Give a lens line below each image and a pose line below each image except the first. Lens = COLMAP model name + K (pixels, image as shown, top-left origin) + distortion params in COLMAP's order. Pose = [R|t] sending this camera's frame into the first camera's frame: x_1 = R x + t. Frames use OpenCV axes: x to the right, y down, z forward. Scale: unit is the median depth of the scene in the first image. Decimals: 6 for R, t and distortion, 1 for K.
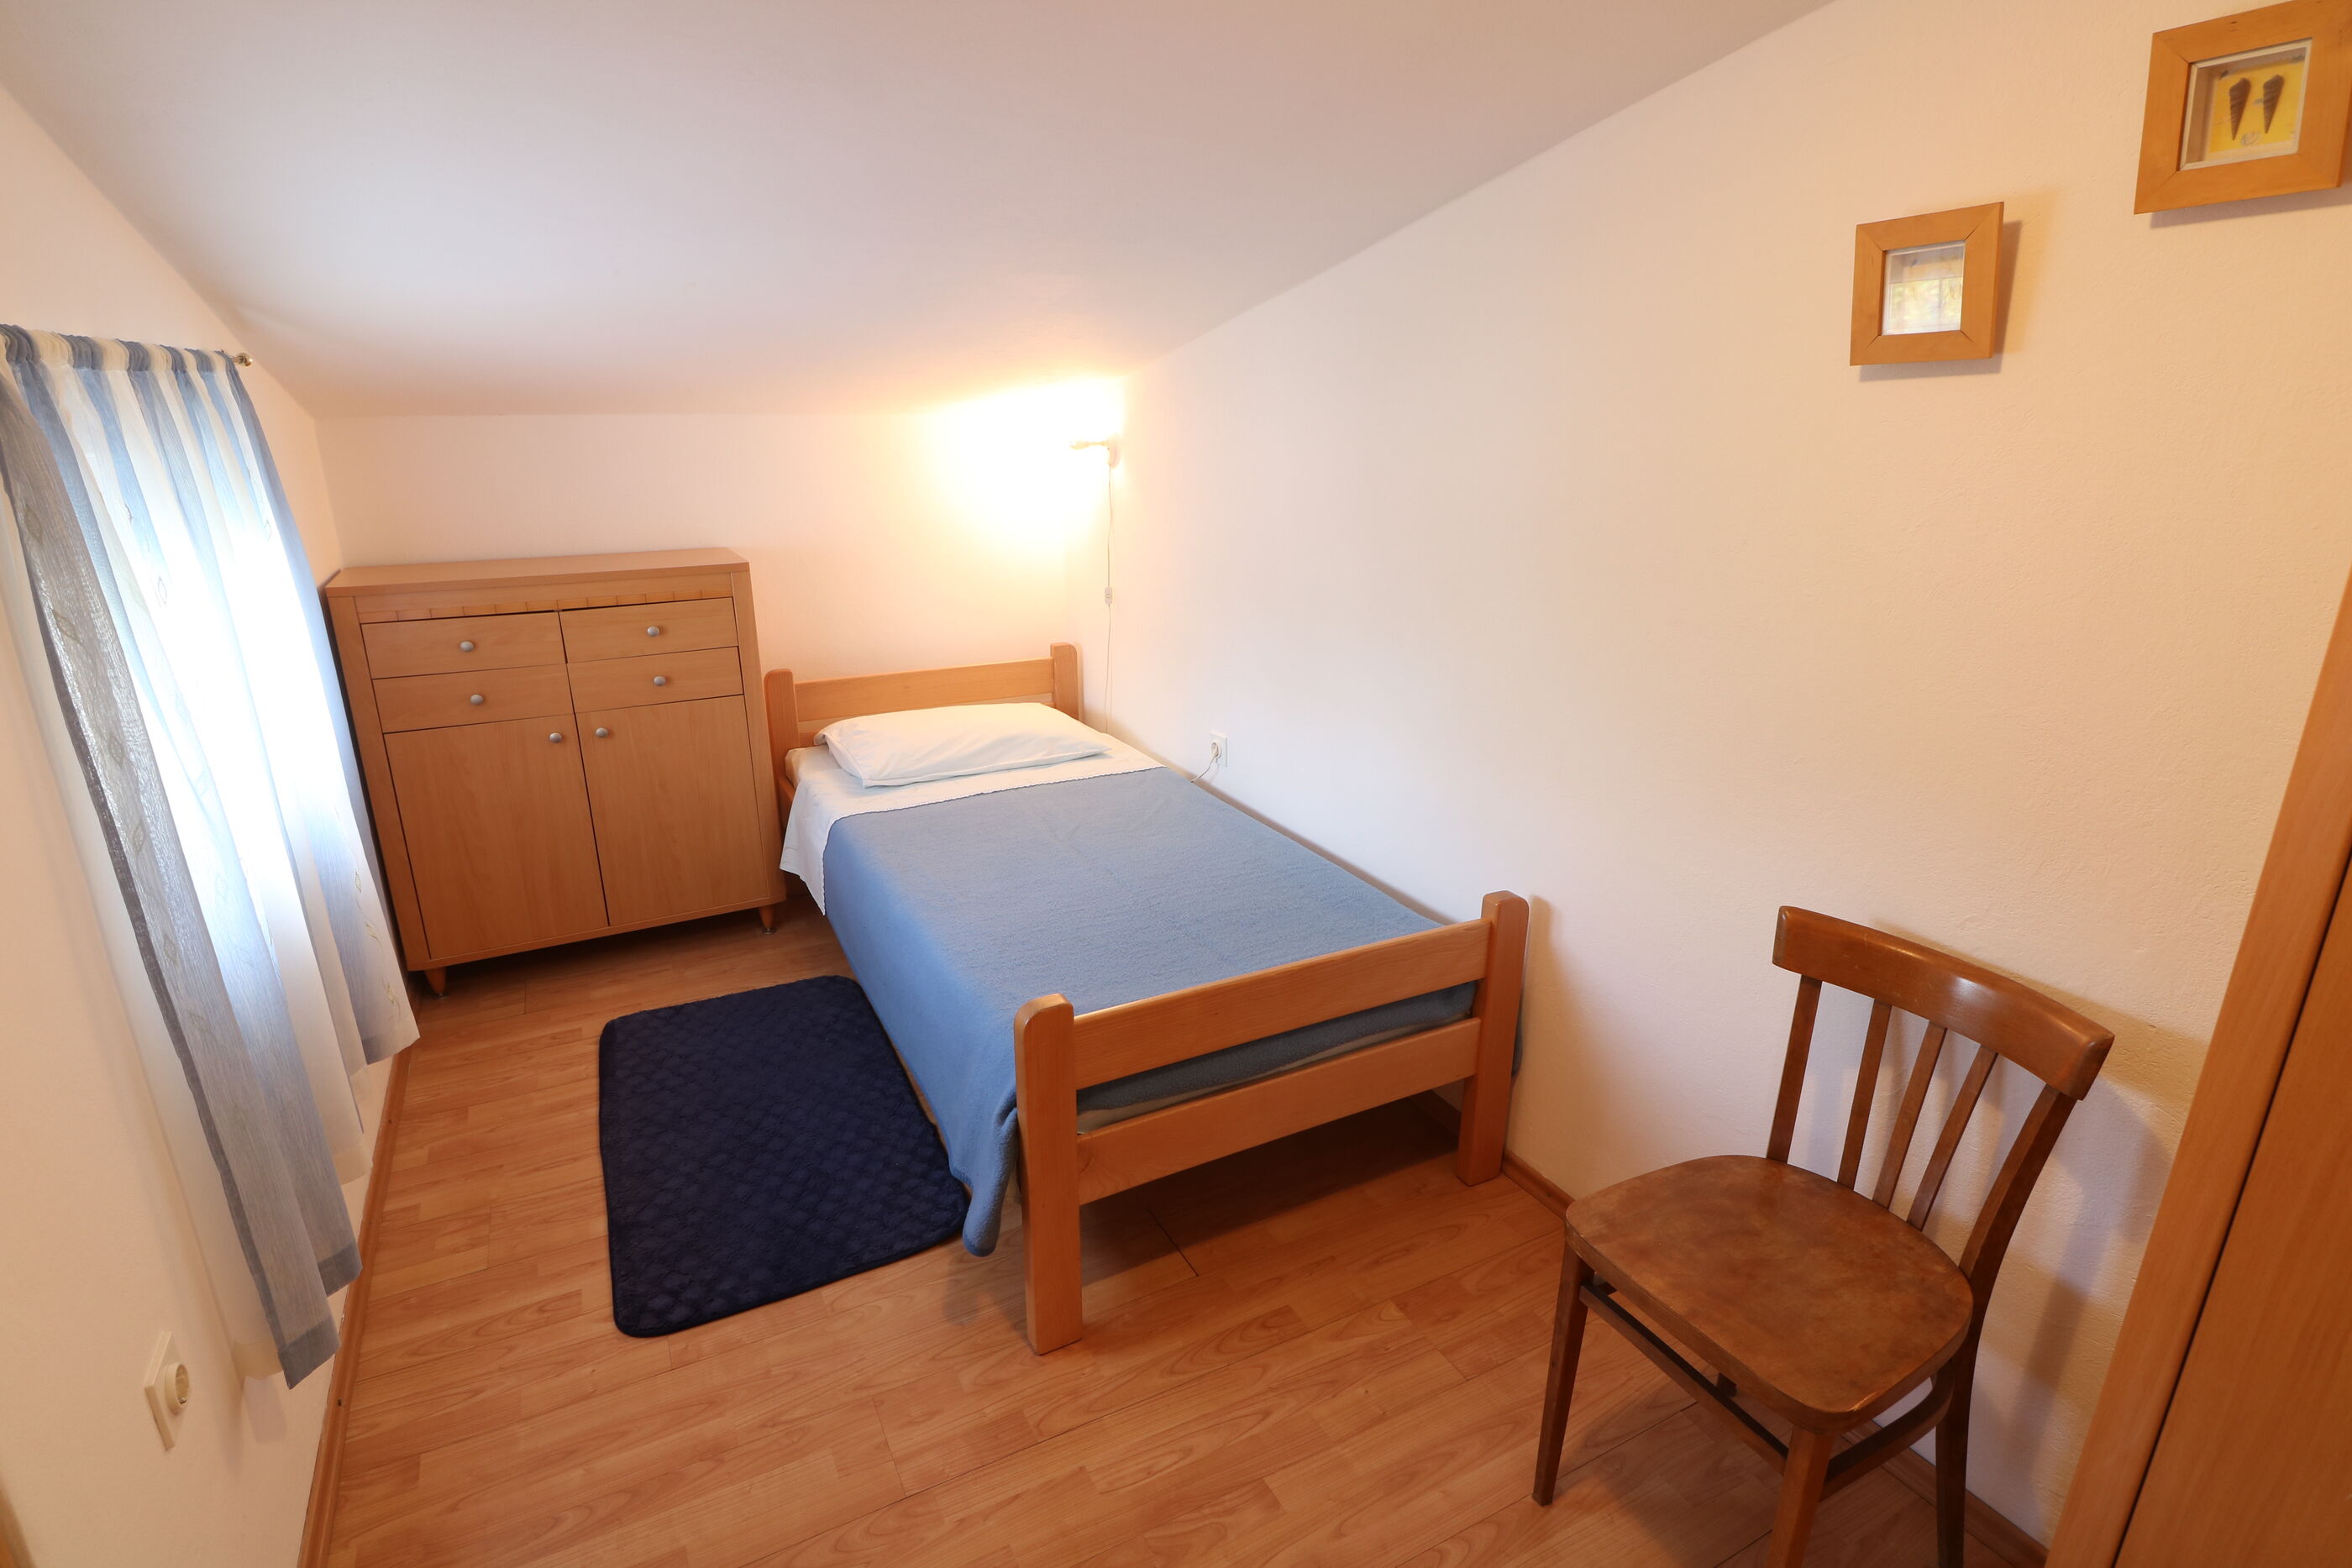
lens RADIAL K [[1173.7, 0, 1178.7], [0, 1173.7, 779.4], [0, 0, 1]] dist [-0.006997, -0.002916]
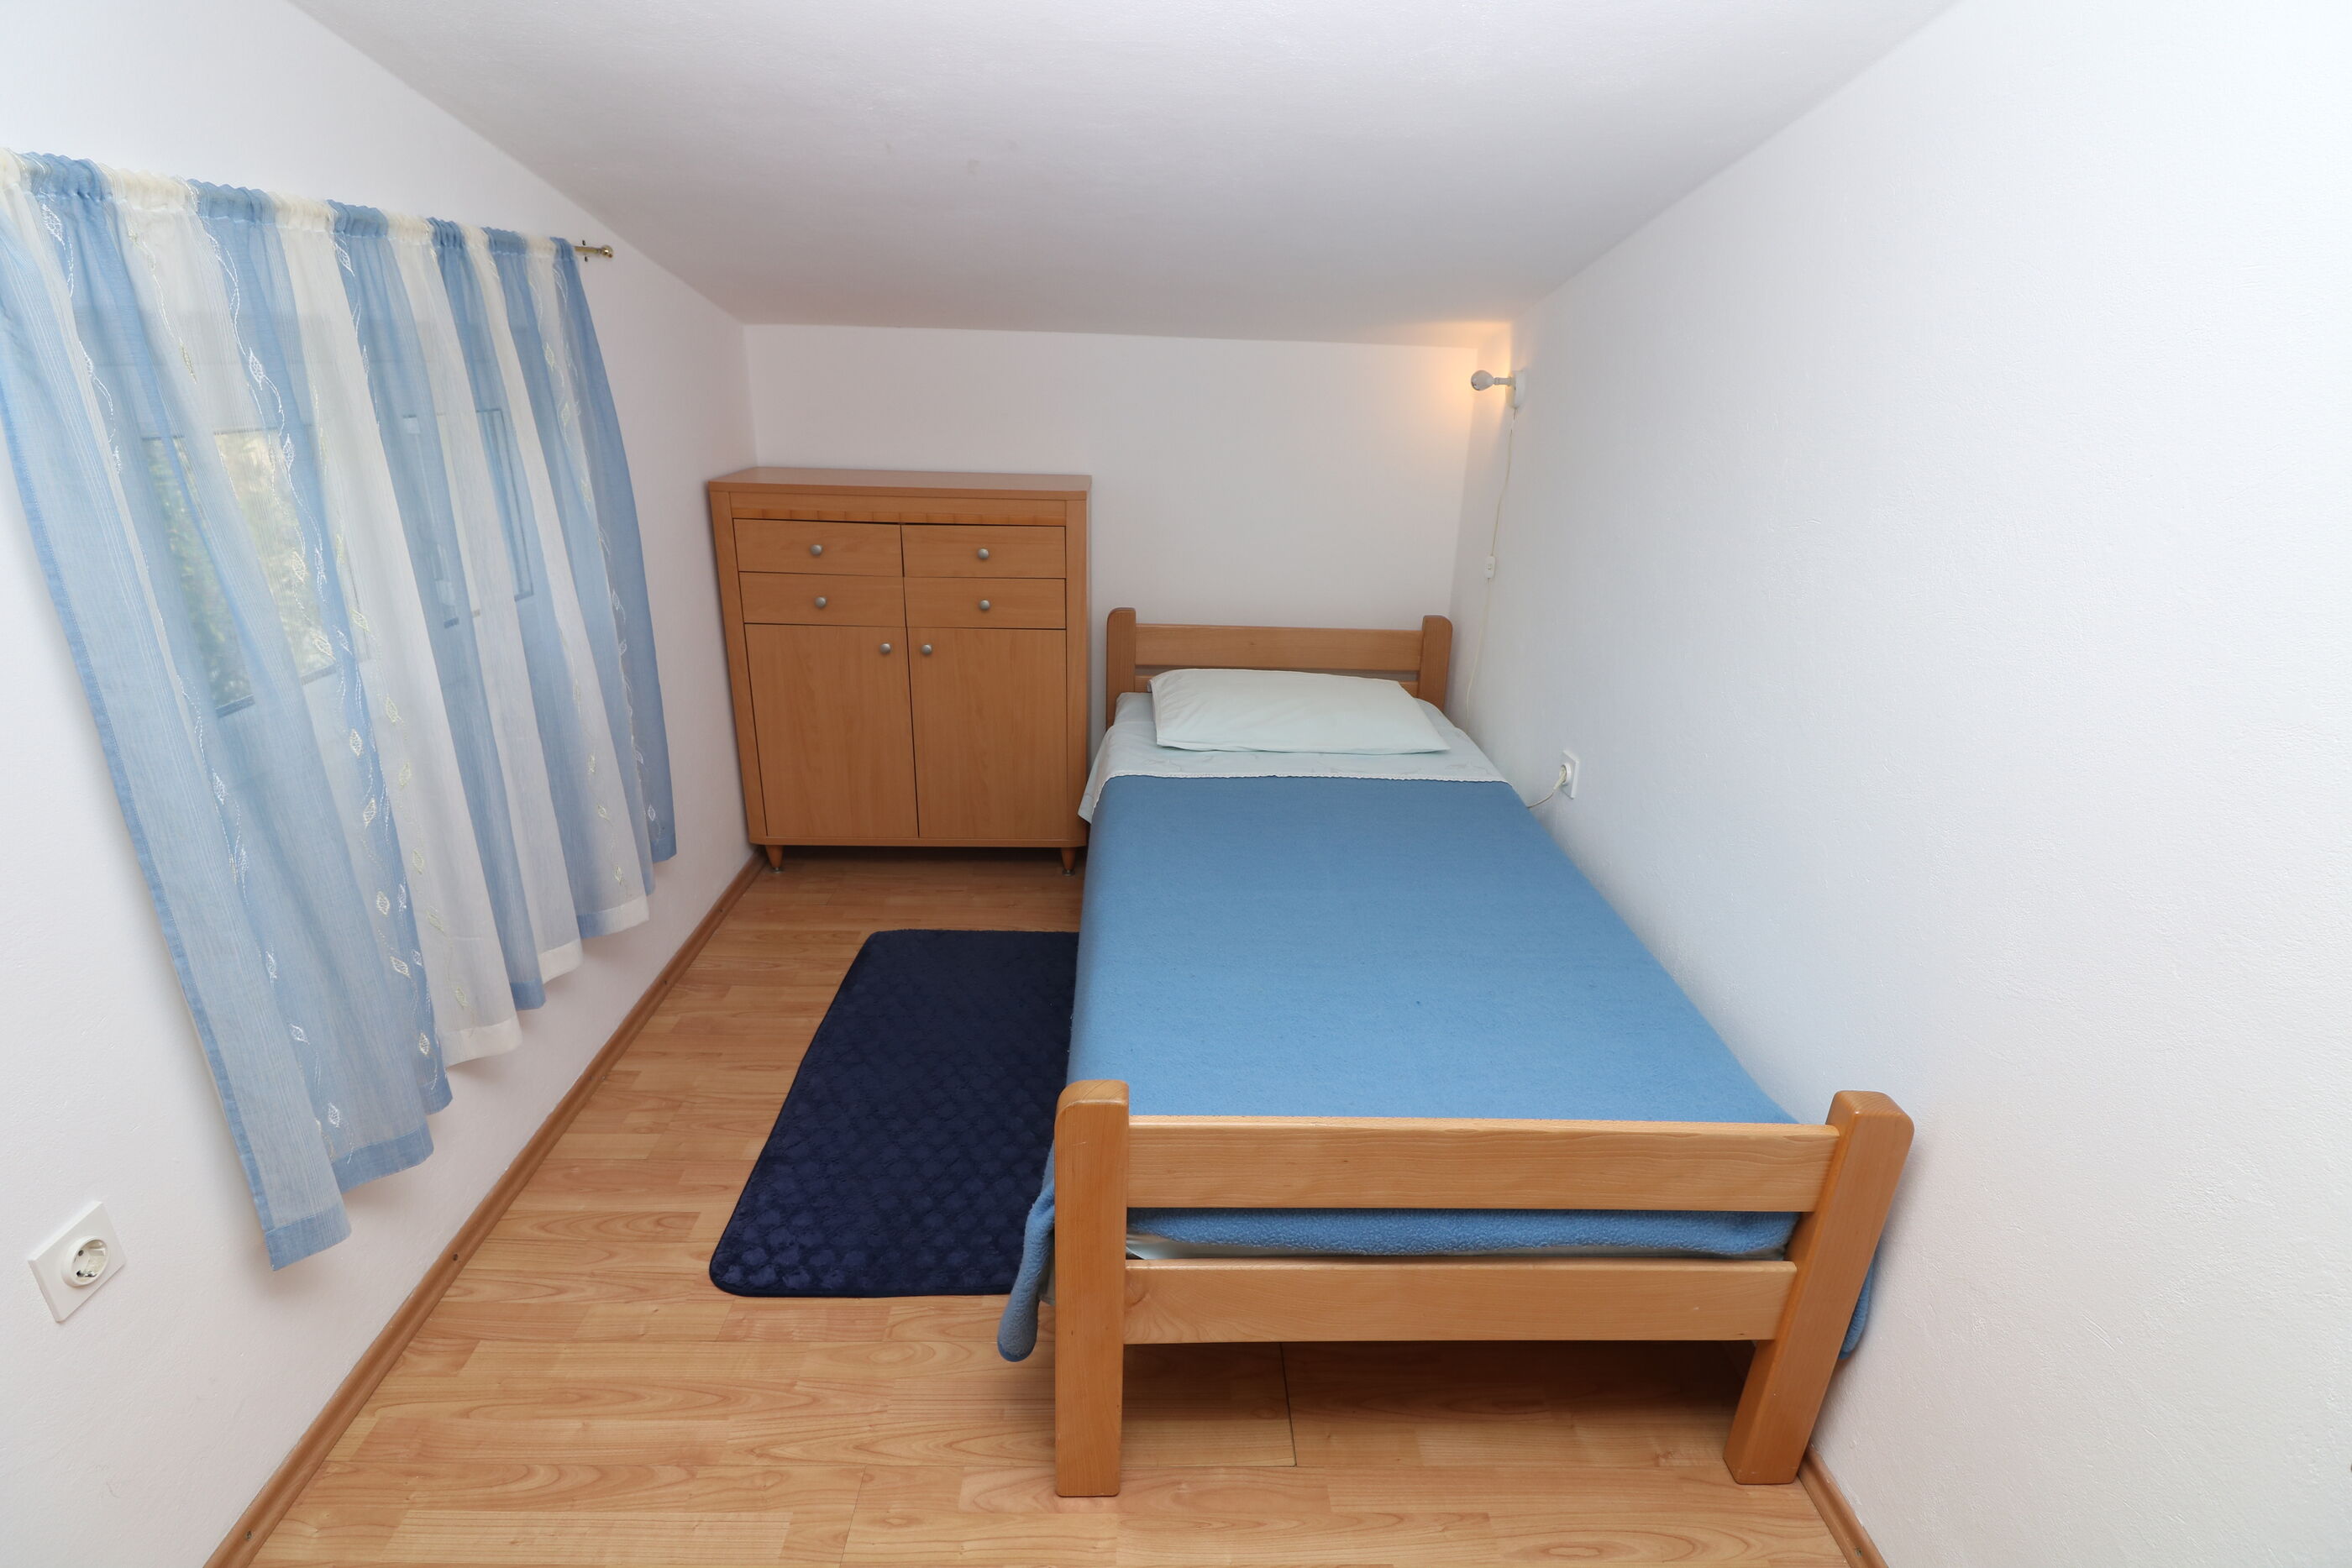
lens RADIAL K [[1087.7, 0, 1197.5], [0, 1087.7, 790.6], [0, 0, 1]] dist [-0.007354, -0.008835]
pose [[0.897050, 0.182449, -0.402510, 0.153771], [-0.159222, 0.983063, 0.090754, -0.057052], [0.412250, -0.017323, 0.910906, 0.325319]]
